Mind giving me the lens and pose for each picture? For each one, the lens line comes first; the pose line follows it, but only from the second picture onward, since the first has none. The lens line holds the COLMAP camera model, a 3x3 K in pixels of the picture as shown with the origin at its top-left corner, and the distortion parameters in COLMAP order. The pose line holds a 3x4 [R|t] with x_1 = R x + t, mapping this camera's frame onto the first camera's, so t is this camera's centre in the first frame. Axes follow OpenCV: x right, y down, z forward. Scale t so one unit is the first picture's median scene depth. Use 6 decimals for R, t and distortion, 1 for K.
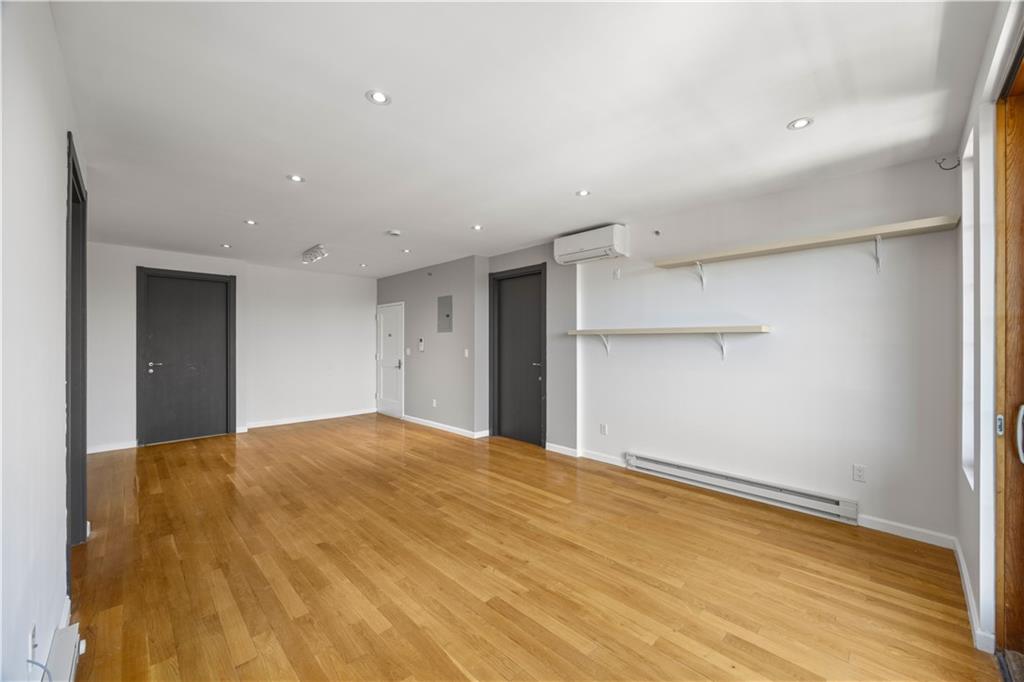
lens RADIAL K [[390.9, 0, 512.6], [0, 390.9, 343.8], [0, 0, 1]] dist [-0.005711, 0.001017]
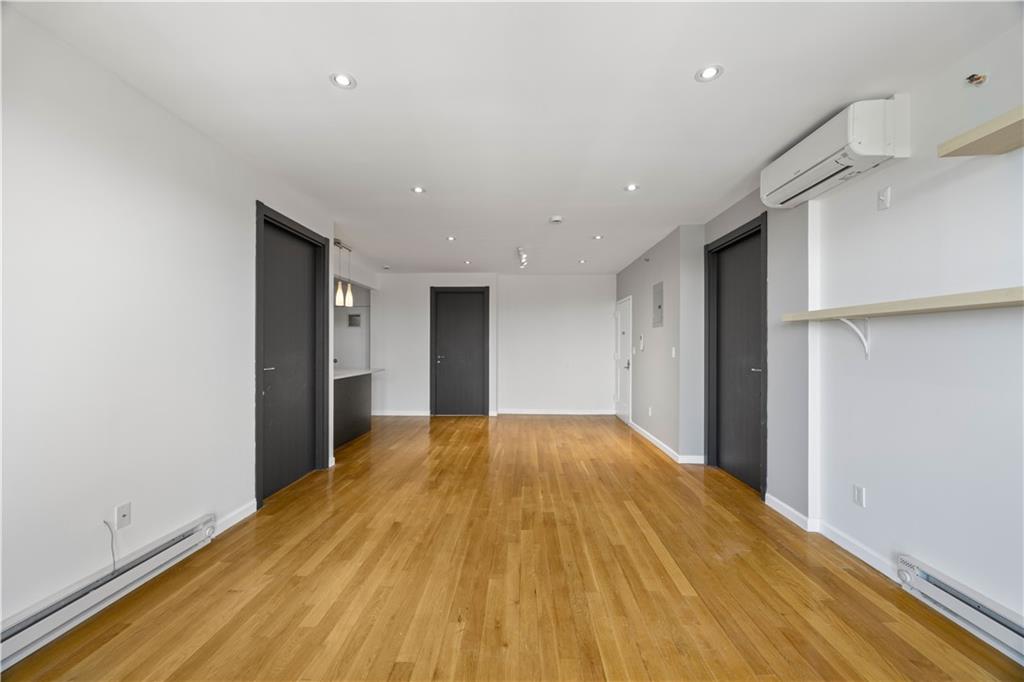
lens RADIAL K [[390.9, 0, 512.1], [0, 390.9, 344.5], [0, 0, 1]] dist [-0.005711, 0.001017]
pose [[0.683621, -0.001579, -0.729836, 0.310701], [-0.002036, 0.999990, -0.004072, 0.015975], [0.729835, 0.004270, 0.683610, 0.301407]]
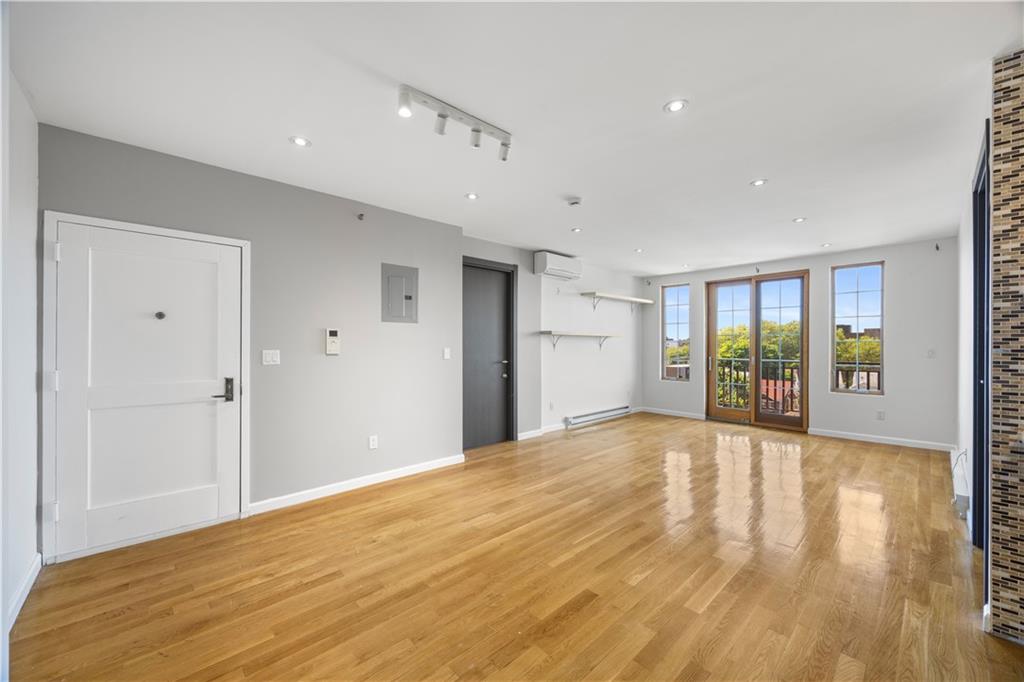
lens RADIAL K [[390.9, 0, 511.5], [0, 390.9, 343.9], [0, 0, 1]] dist [-0.005711, 0.001017]
pose [[0.040325, -0.001103, 0.999186, -1.137358], [-0.001522, 0.999998, 0.001165, 0.006510], [-0.999185, -0.001567, 0.040323, 1.130927]]
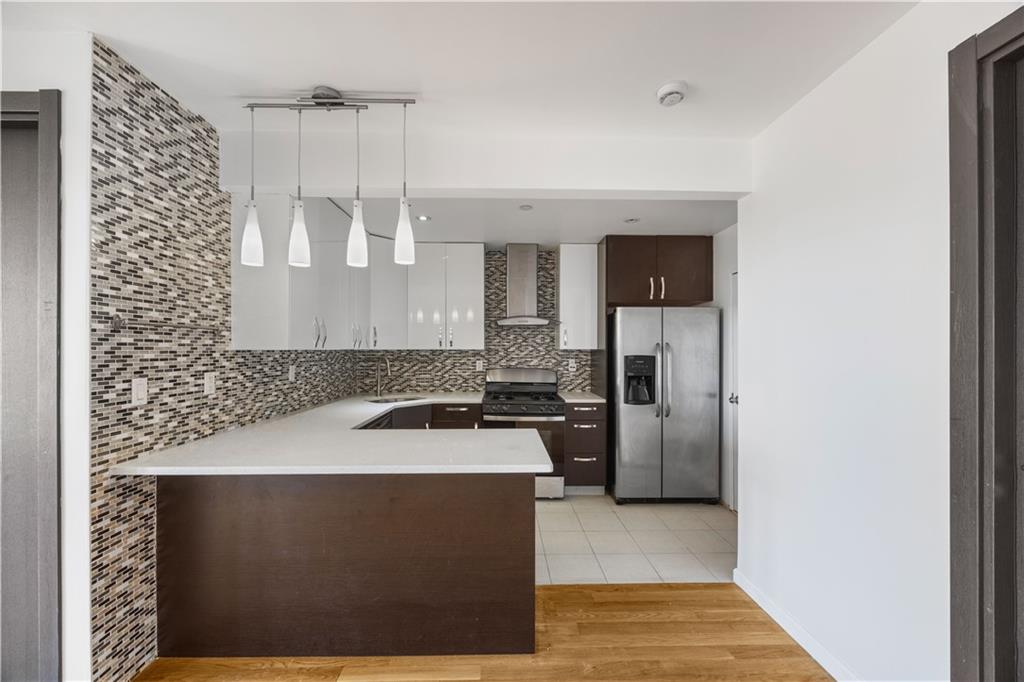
lens RADIAL K [[390.9, 0, 509.5], [0, 390.9, 347.9], [0, 0, 1]] dist [-0.005711, 0.001017]
pose [[-0.691227, -0.002372, -0.722634, -0.714803], [-0.000221, 0.999995, -0.003071, -0.013964], [0.722638, -0.001963, -0.691224, 1.146887]]
